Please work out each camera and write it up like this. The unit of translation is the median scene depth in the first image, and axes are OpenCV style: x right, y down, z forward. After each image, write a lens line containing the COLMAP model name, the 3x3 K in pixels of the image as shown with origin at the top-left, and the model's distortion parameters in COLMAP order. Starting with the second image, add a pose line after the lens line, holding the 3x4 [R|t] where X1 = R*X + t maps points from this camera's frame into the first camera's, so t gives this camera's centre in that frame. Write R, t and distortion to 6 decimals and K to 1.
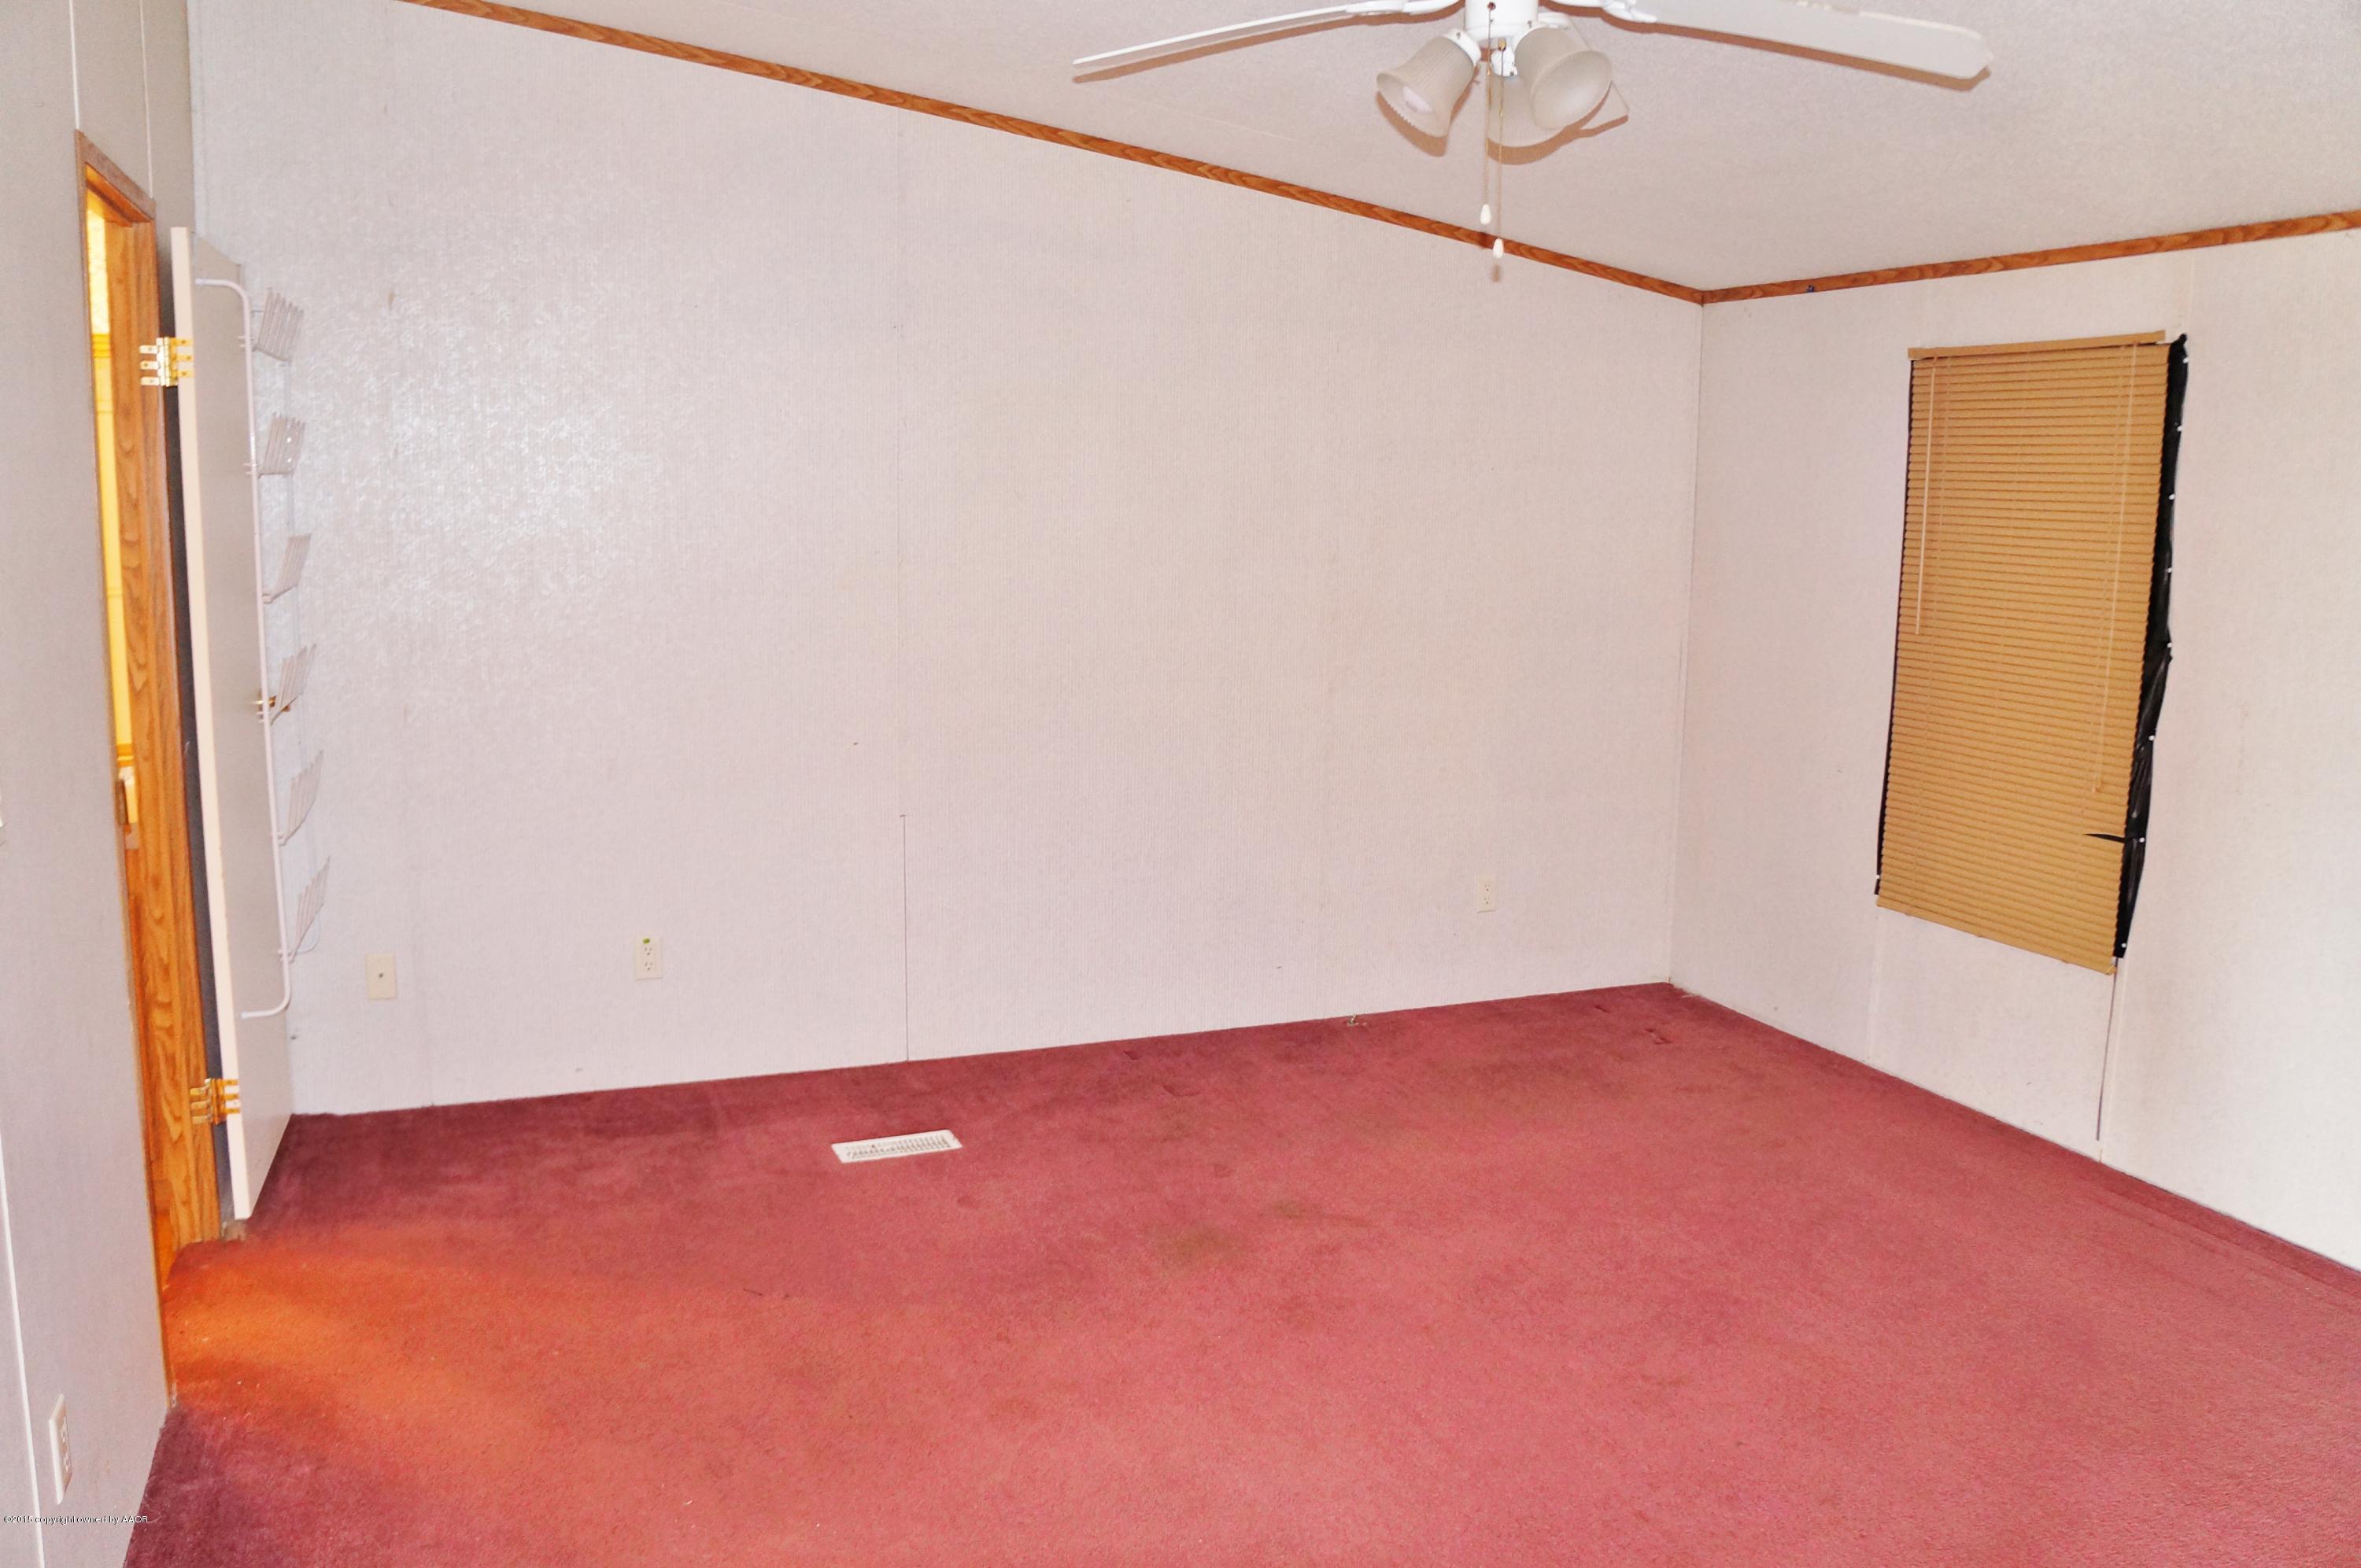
lens RADIAL K [[1960.7, 0, 1180.5], [0, 1960.7, 784.0], [0, 0, 1]] dist [-0.002231, -0.000784]
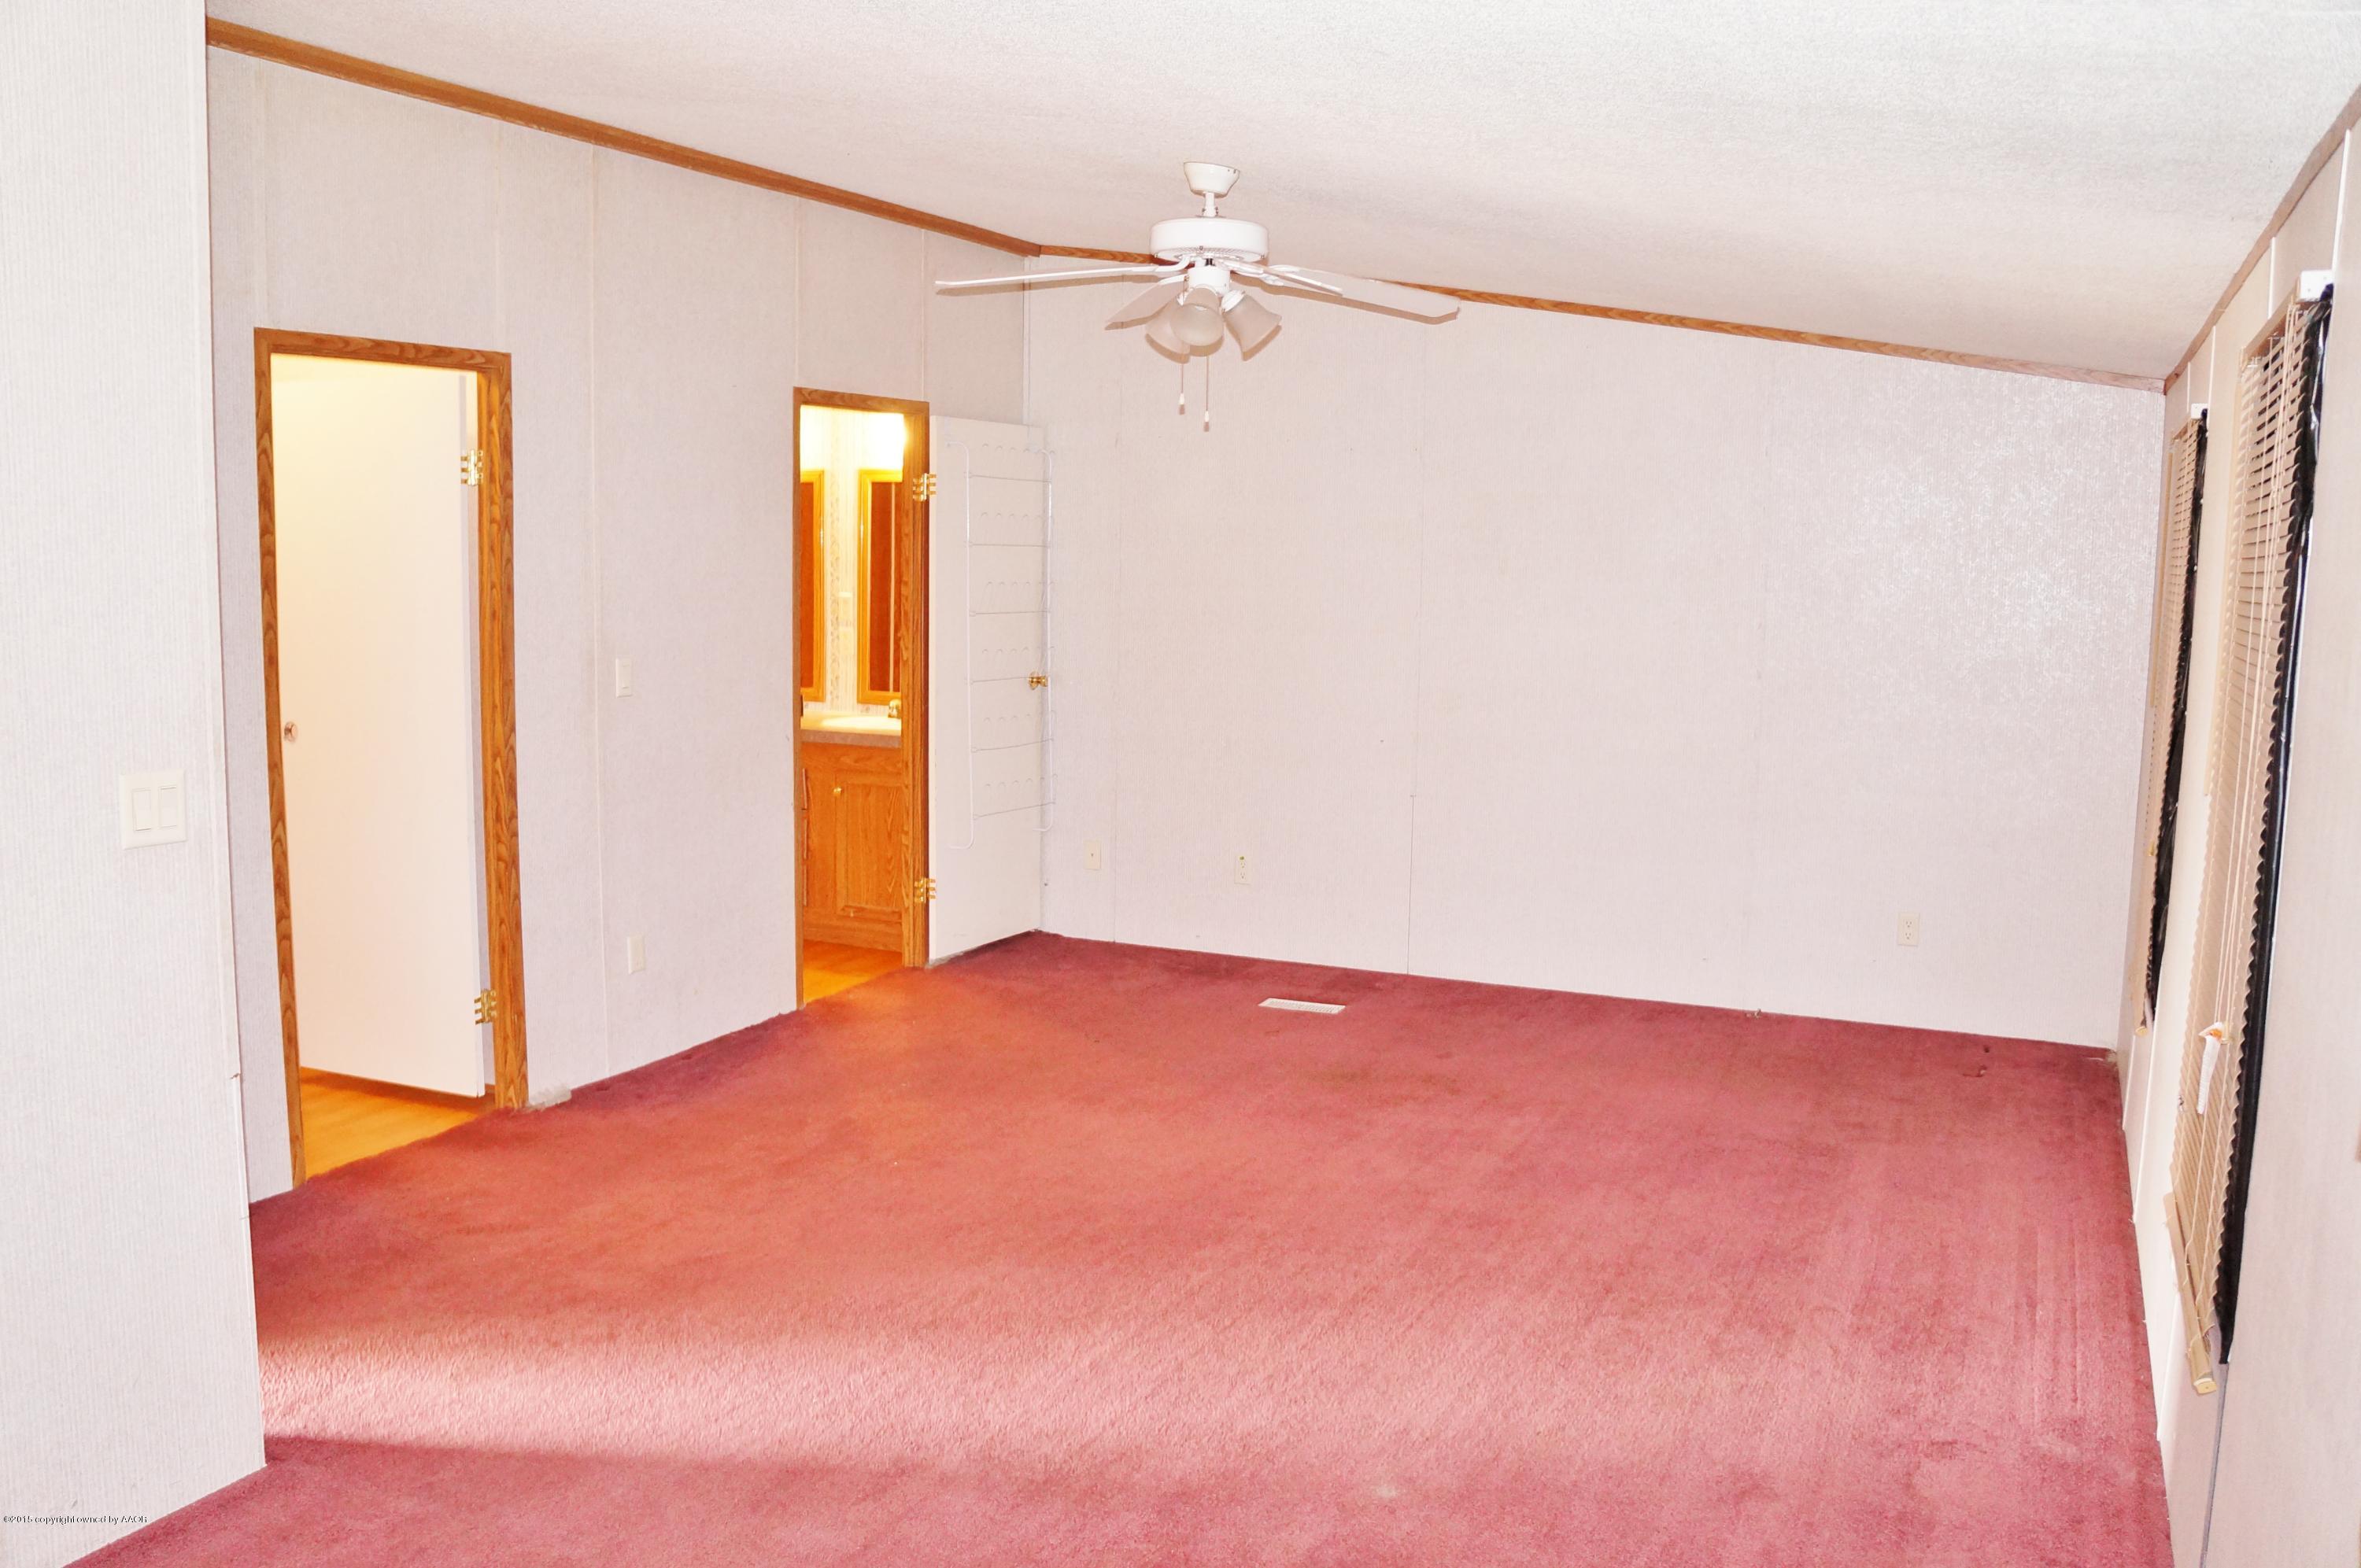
lens RADIAL K [[1960.7, 0, 1180.5], [0, 1960.7, 784.0], [0, 0, 1]] dist [-0.002231, -0.000784]
pose [[0.710306, 0.090743, -0.698019, 0.945209], [-0.122440, 0.992466, 0.004426, 0.027608], [0.693162, 0.082322, 0.716065, -0.146550]]
